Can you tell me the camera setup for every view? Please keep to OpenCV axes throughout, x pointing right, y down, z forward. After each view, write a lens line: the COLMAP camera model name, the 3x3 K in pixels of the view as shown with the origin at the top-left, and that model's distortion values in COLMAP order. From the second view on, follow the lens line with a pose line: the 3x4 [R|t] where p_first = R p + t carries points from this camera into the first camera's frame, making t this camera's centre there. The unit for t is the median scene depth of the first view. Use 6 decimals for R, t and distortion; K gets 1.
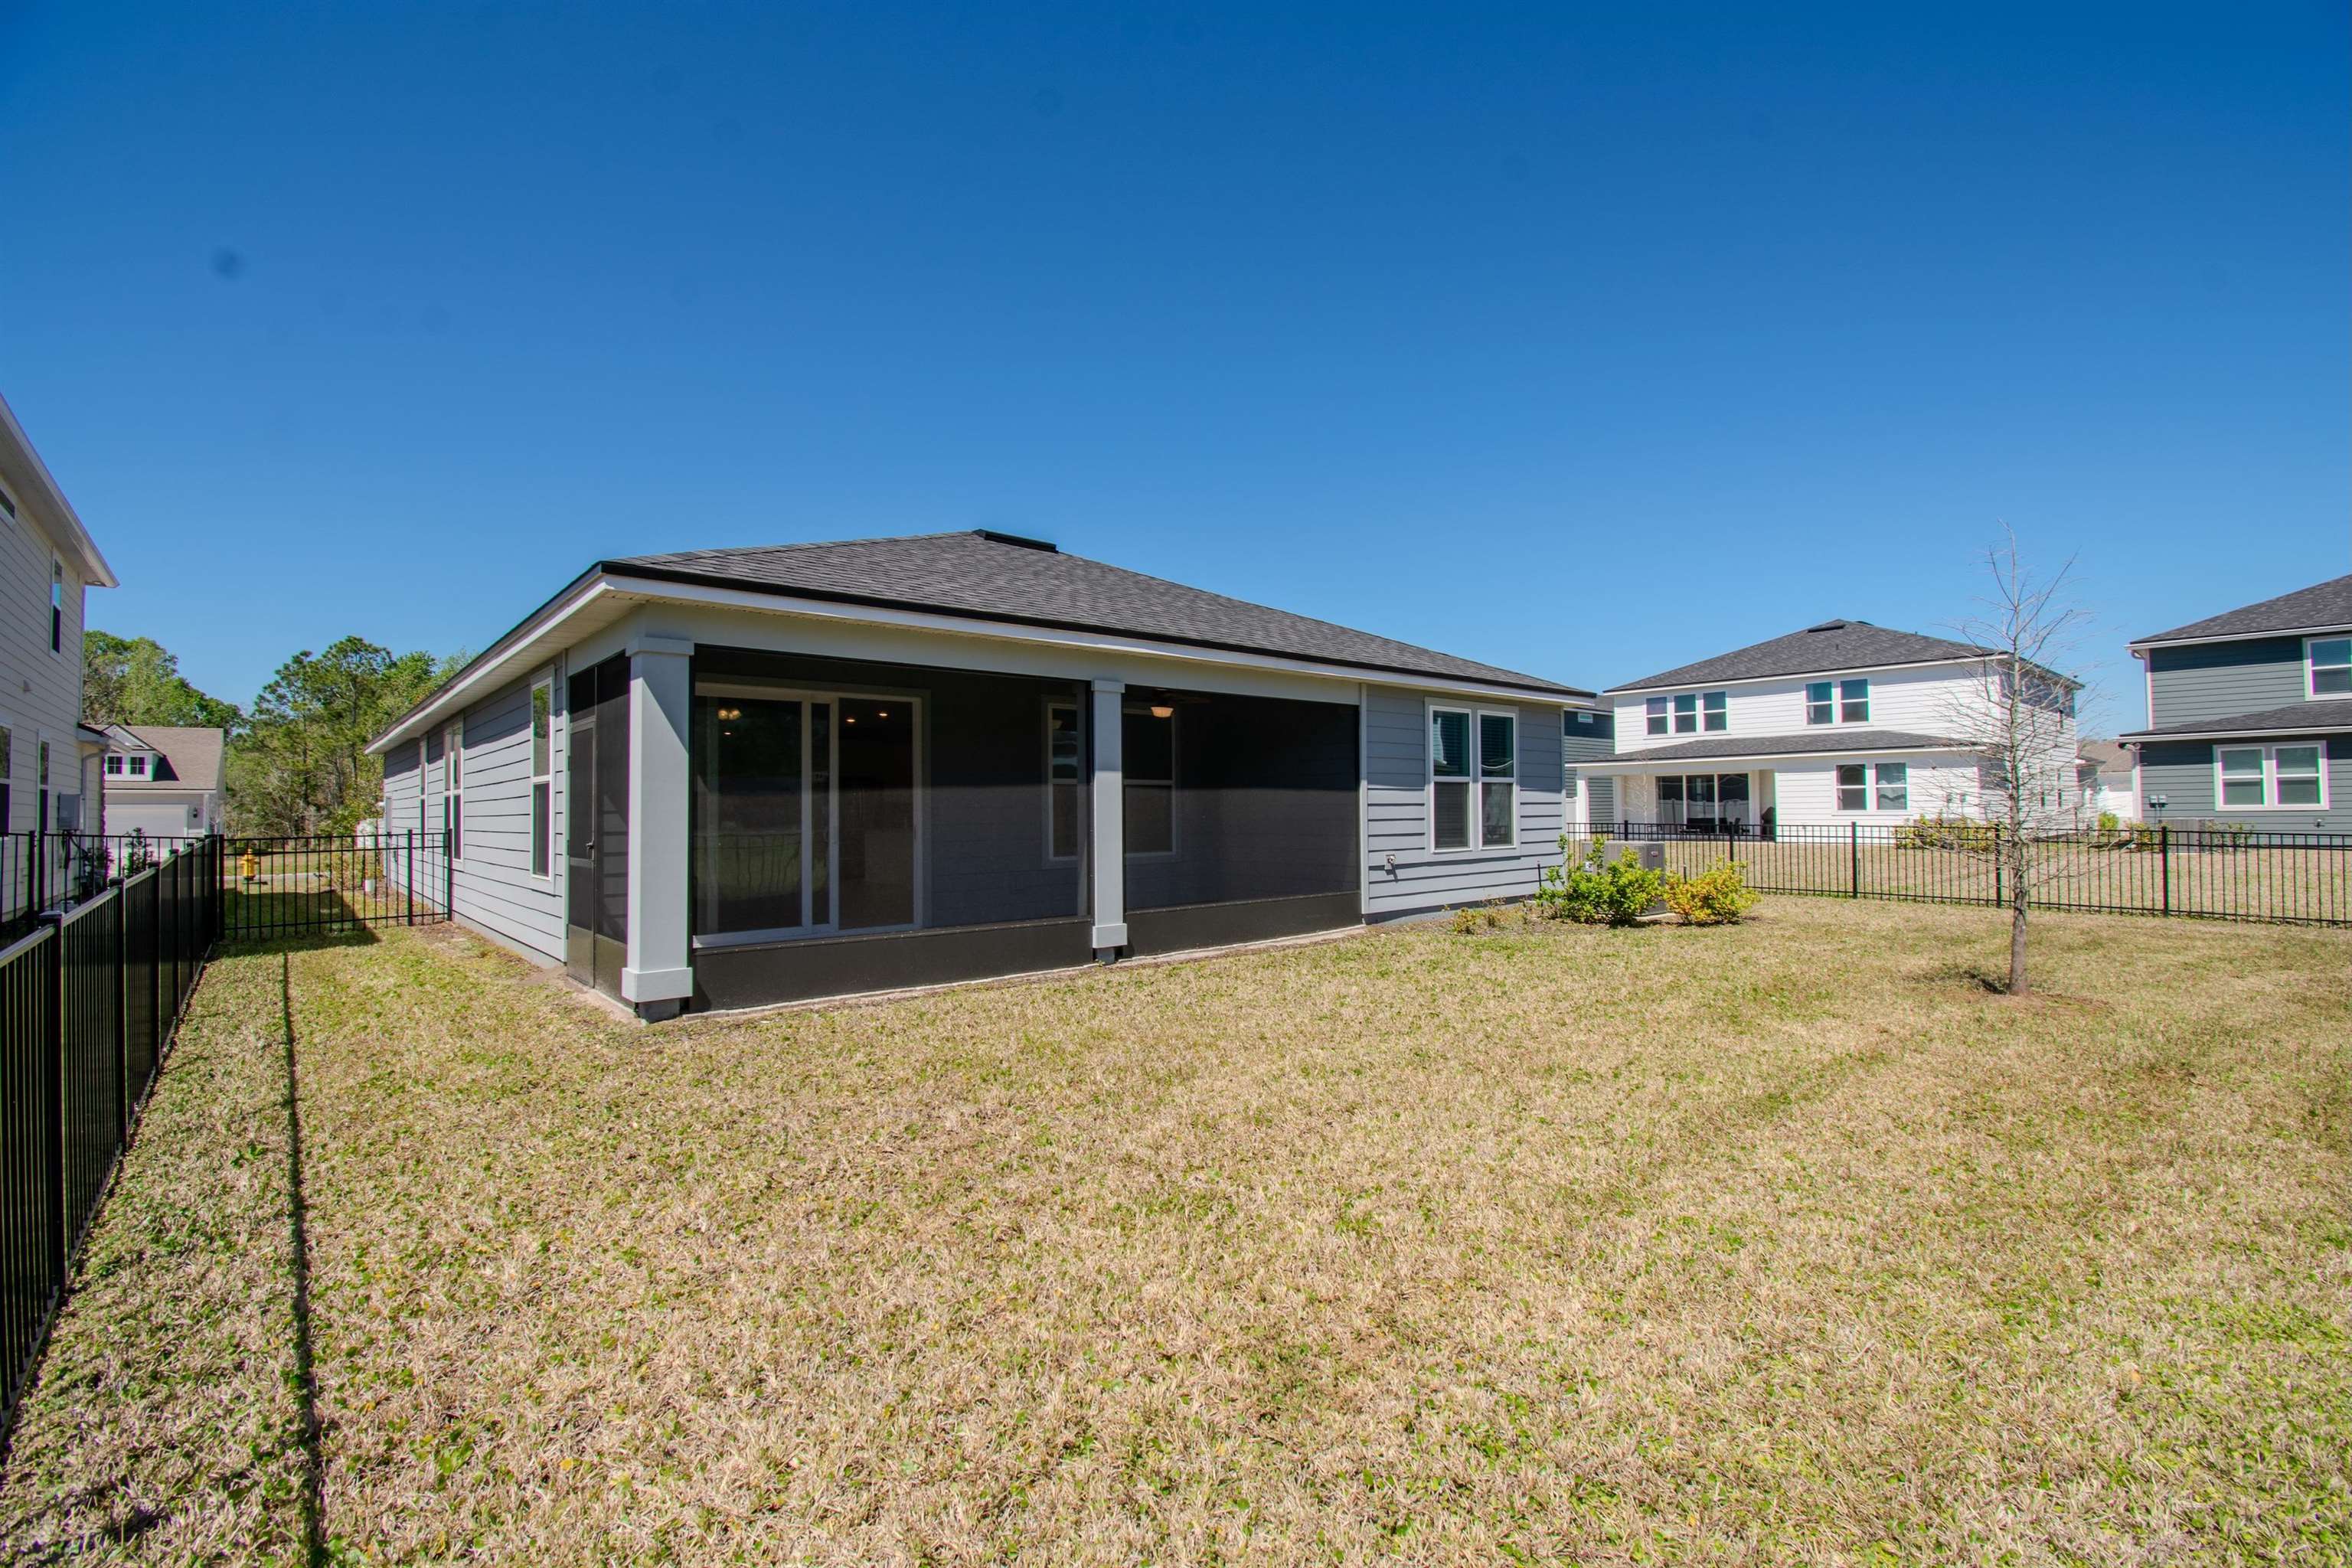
lens RADIAL K [[1045.6, 0, 1171.8], [0, 1045.6, 784.4], [0, 0, 1]] dist [0.021894, -0.028325]
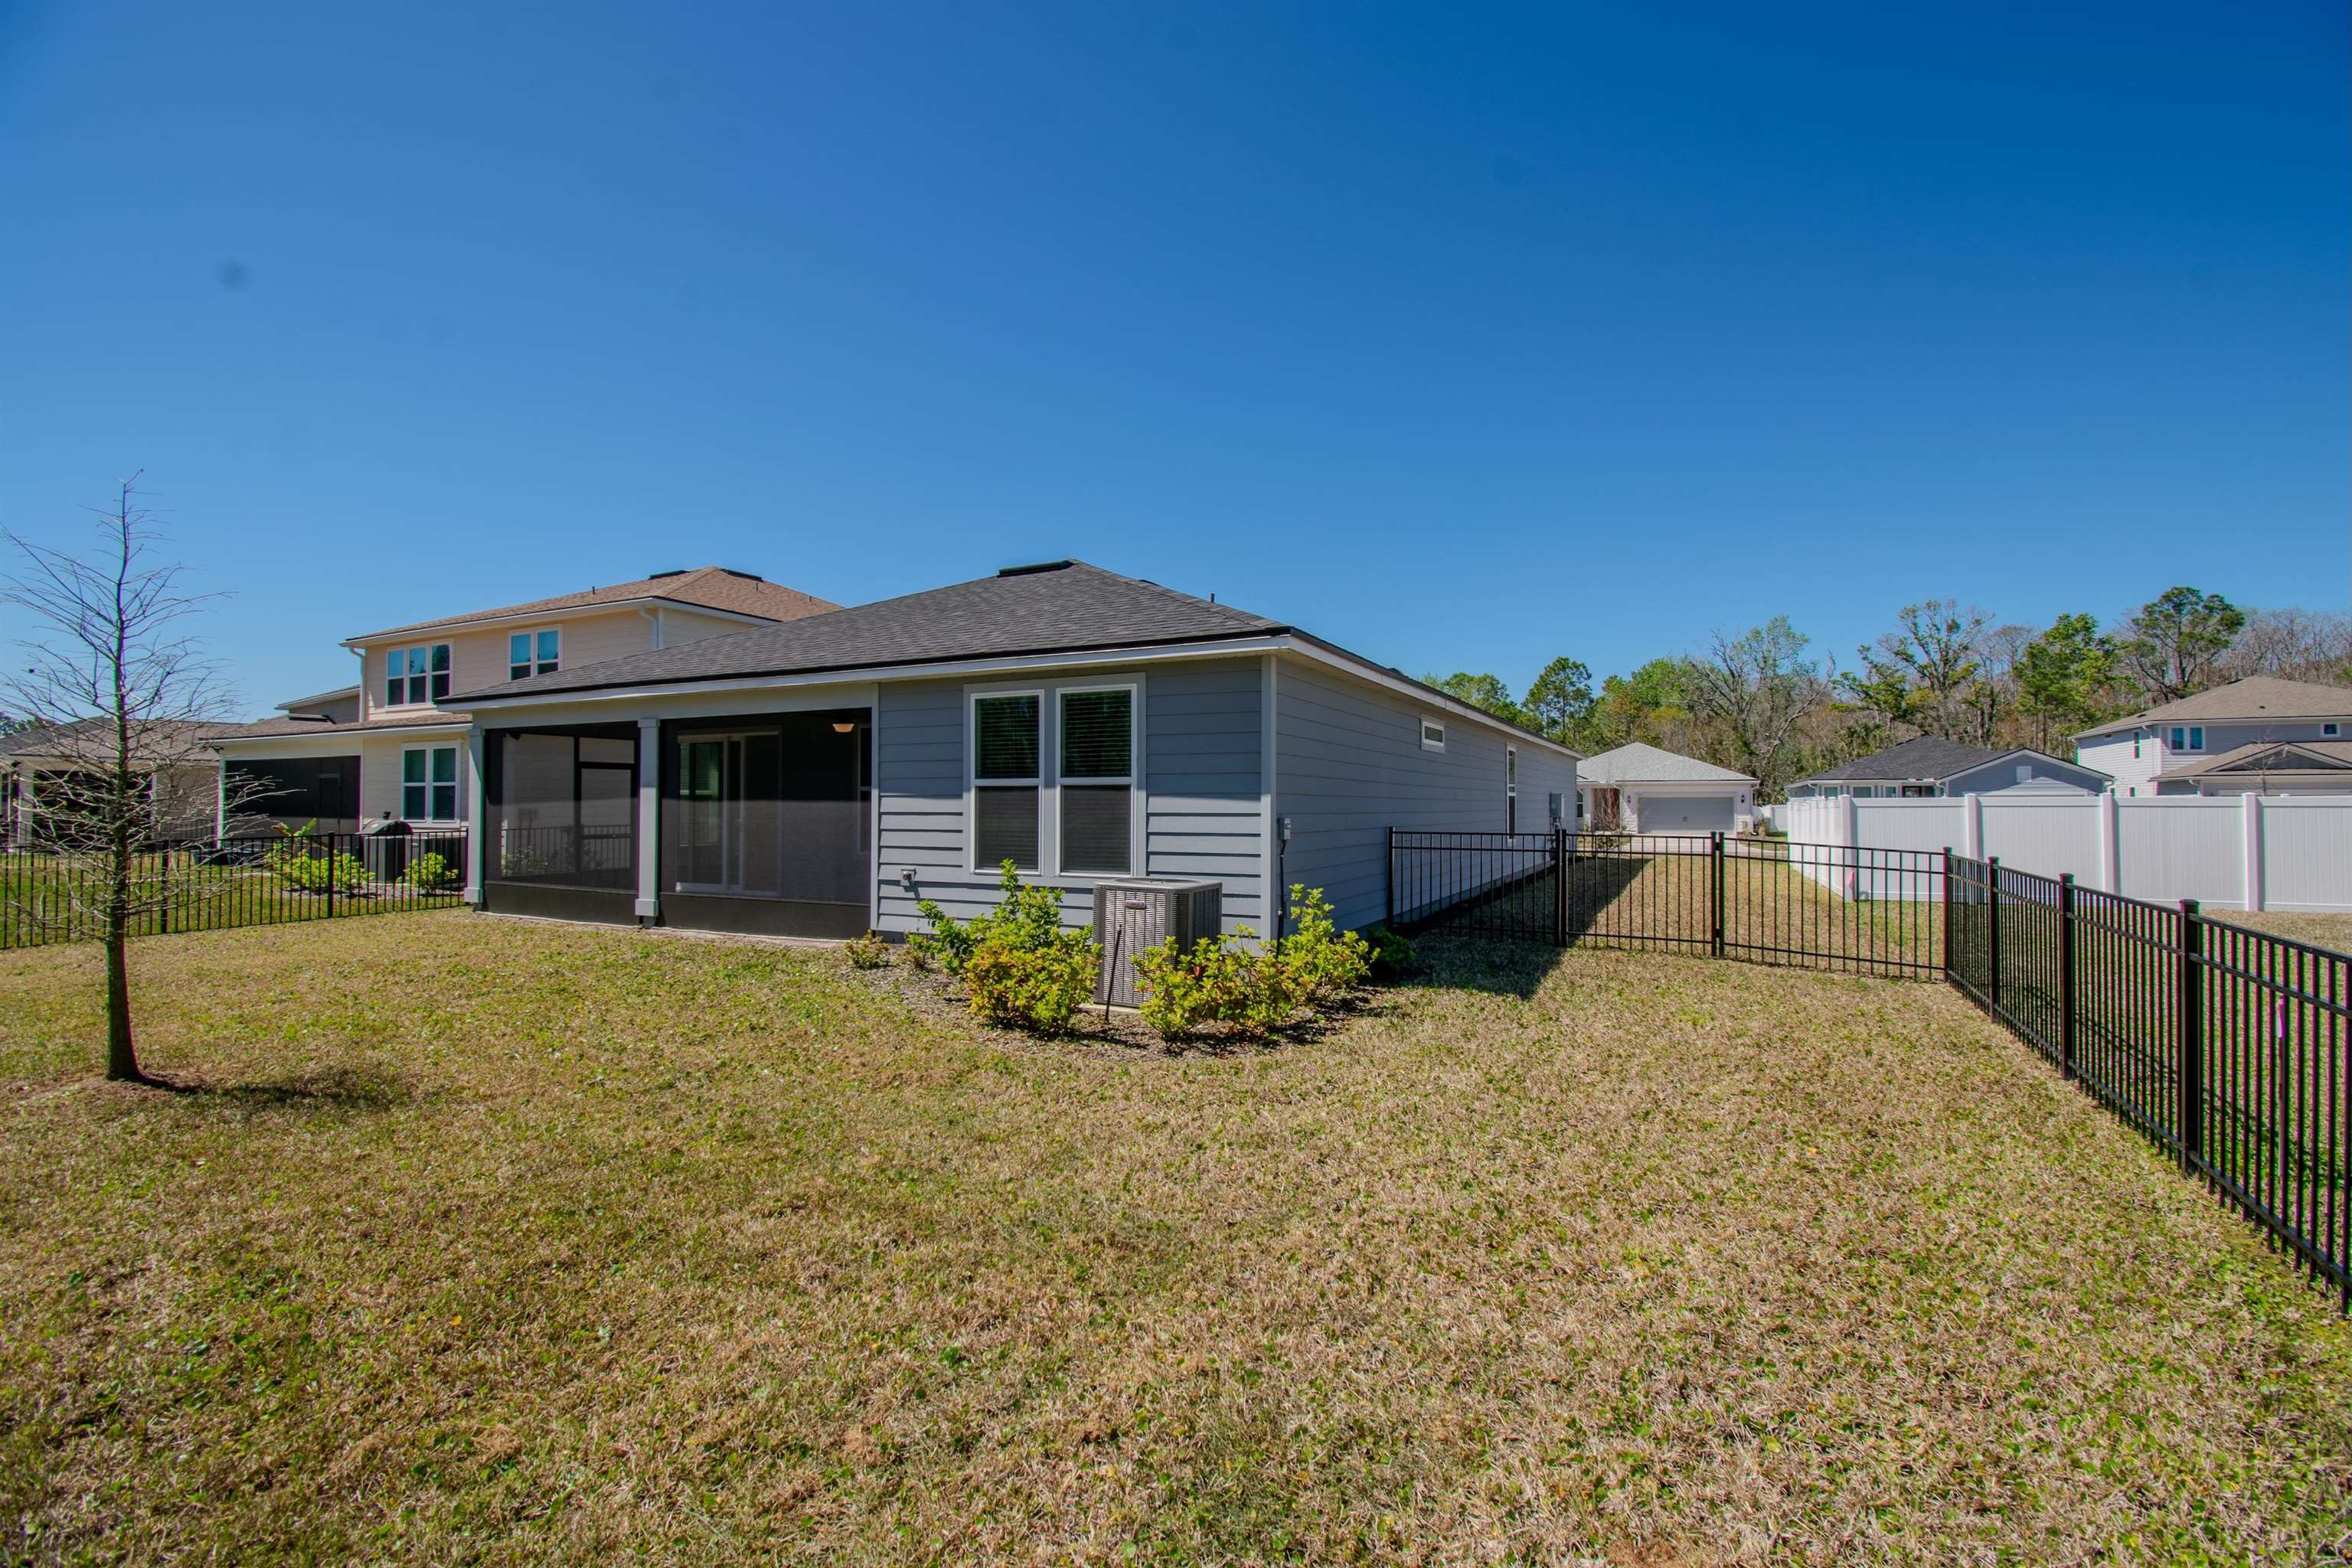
lens RADIAL K [[1023.2, 0, 1169.4], [0, 1023.2, 782.0], [0, 0, 1]] dist [0.020130, -0.026986]
pose [[0.367687, -0.009623, -0.929900, 1.102421], [0.019874, 0.999799, -0.002488, -0.001102], [0.929737, -0.017566, 0.367804, 0.883723]]
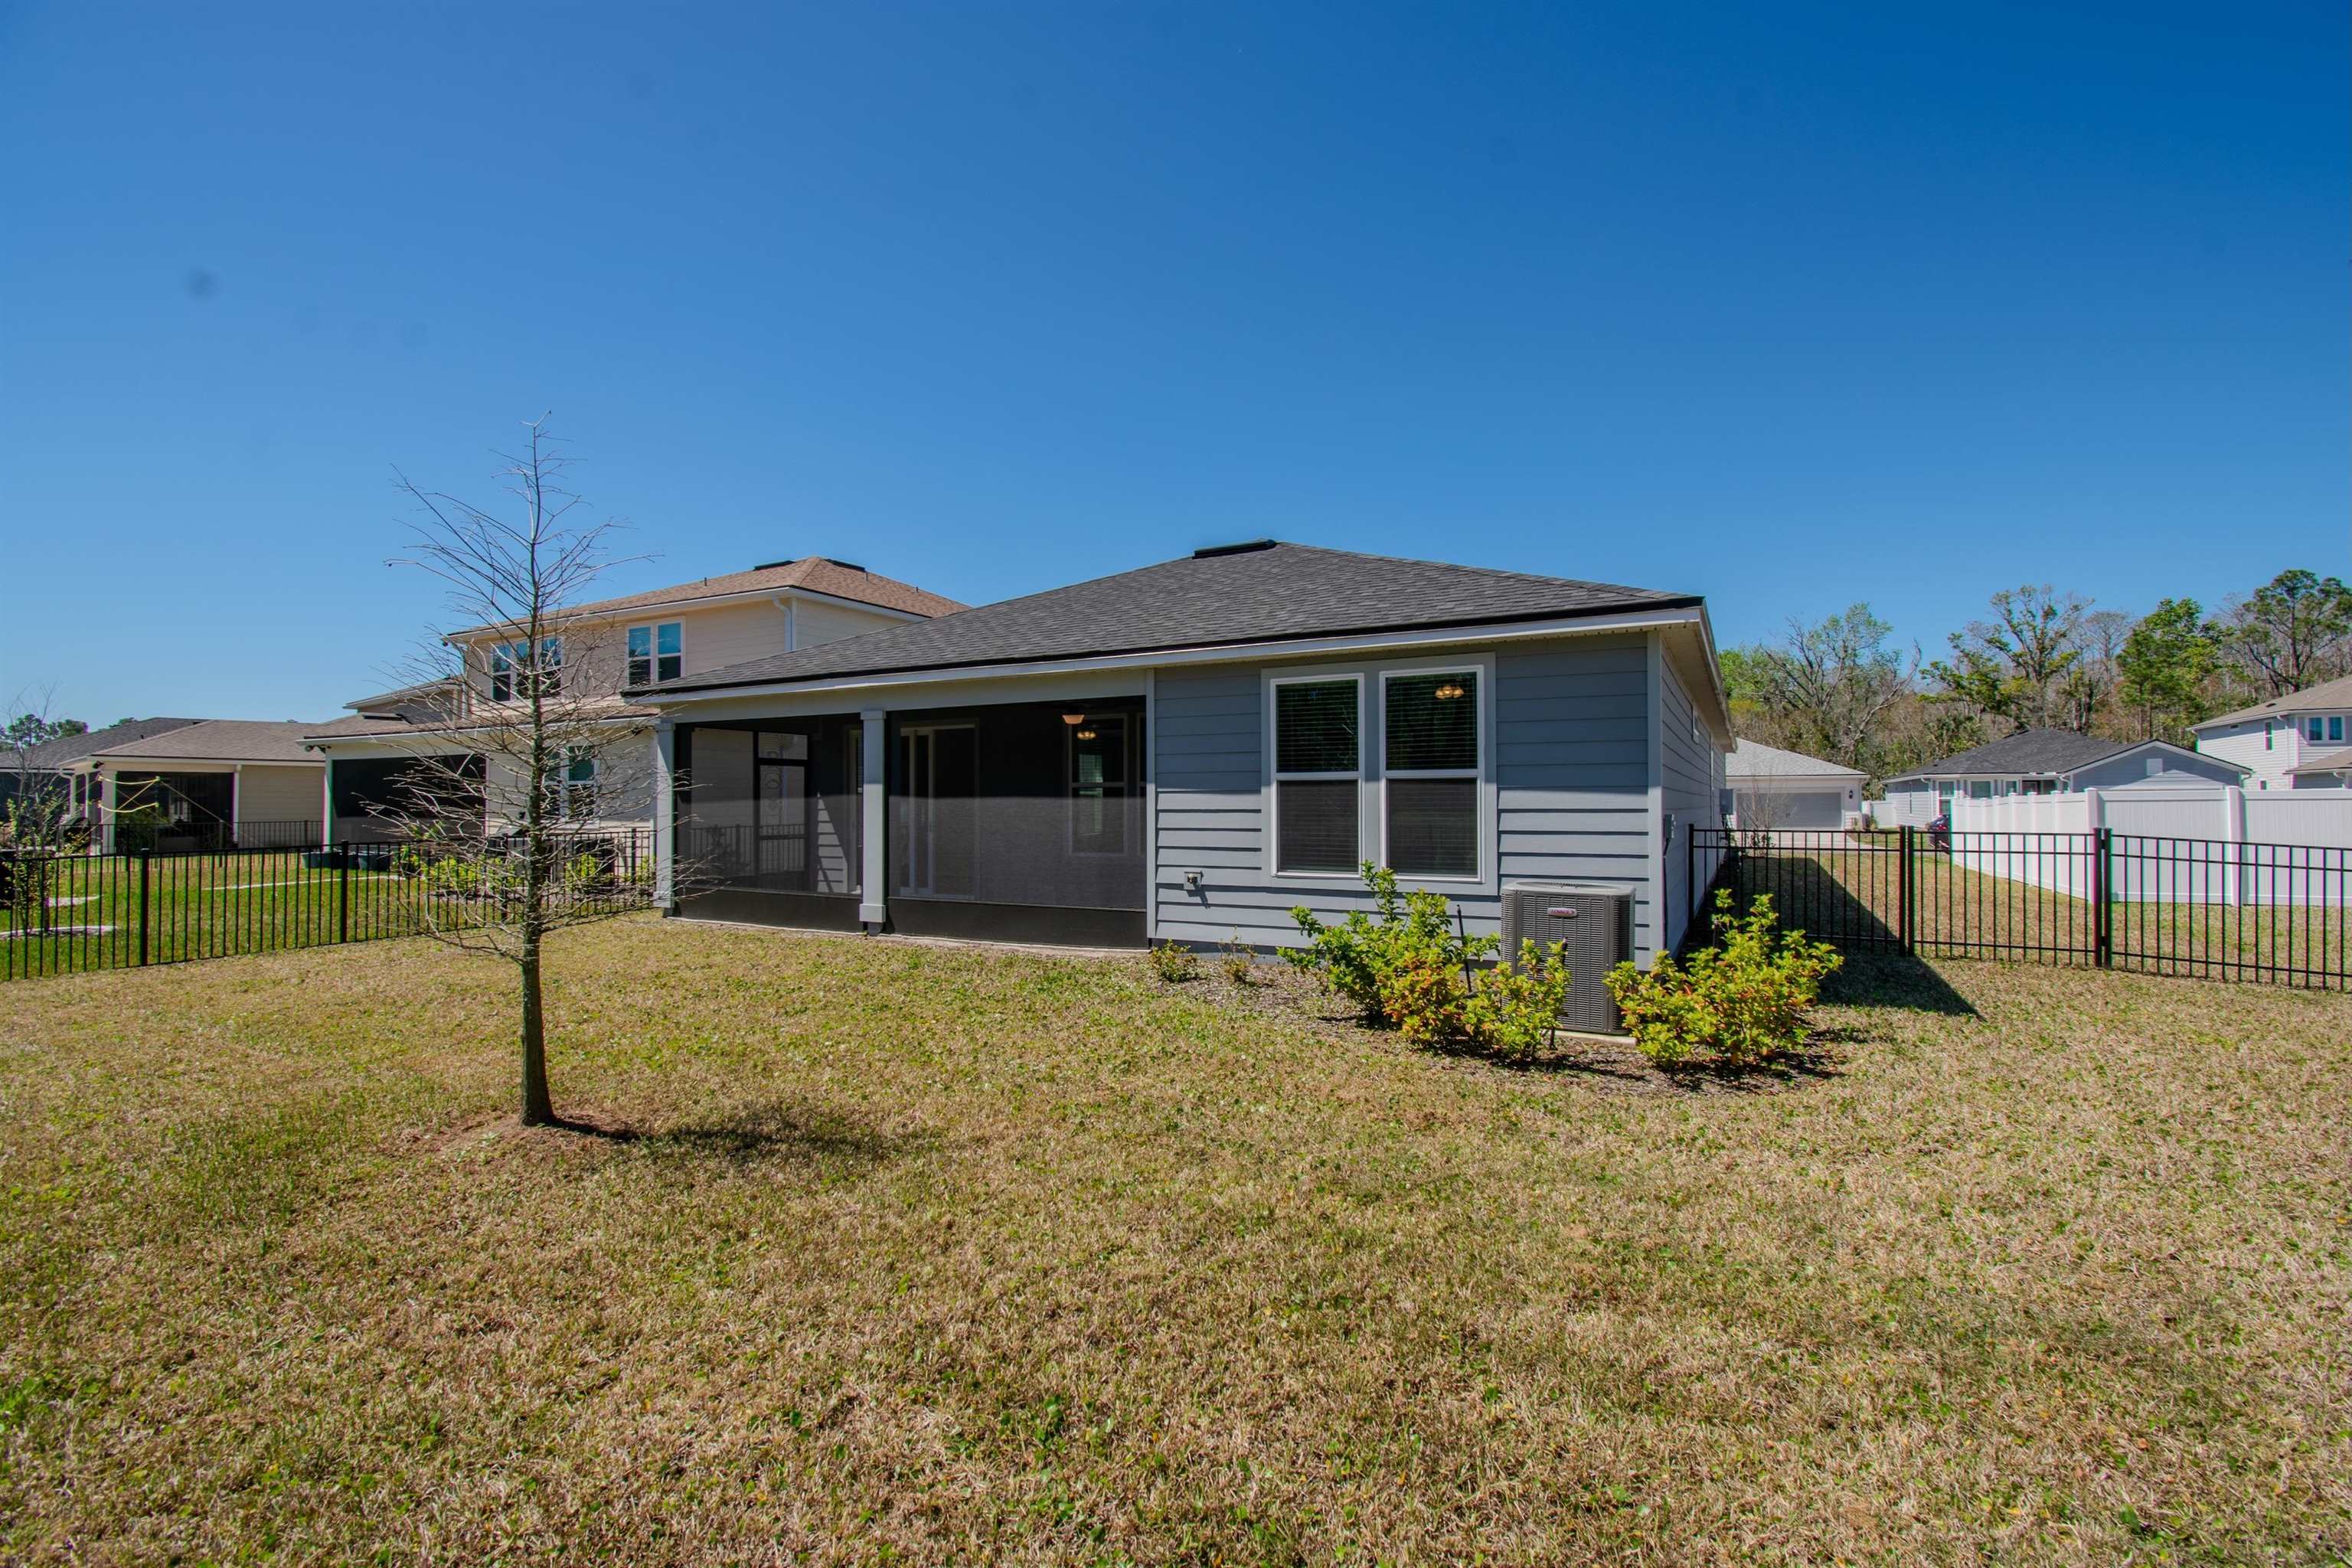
lens RADIAL K [[1045.6, 0, 1171.8], [0, 1045.6, 784.4], [0, 0, 1]] dist [0.021894, -0.028325]
pose [[0.344408, -0.007154, -0.938793, 0.968166], [0.023951, 0.999712, 0.001169, -0.002802], [0.938515, -0.022888, 0.344480, 0.701660]]
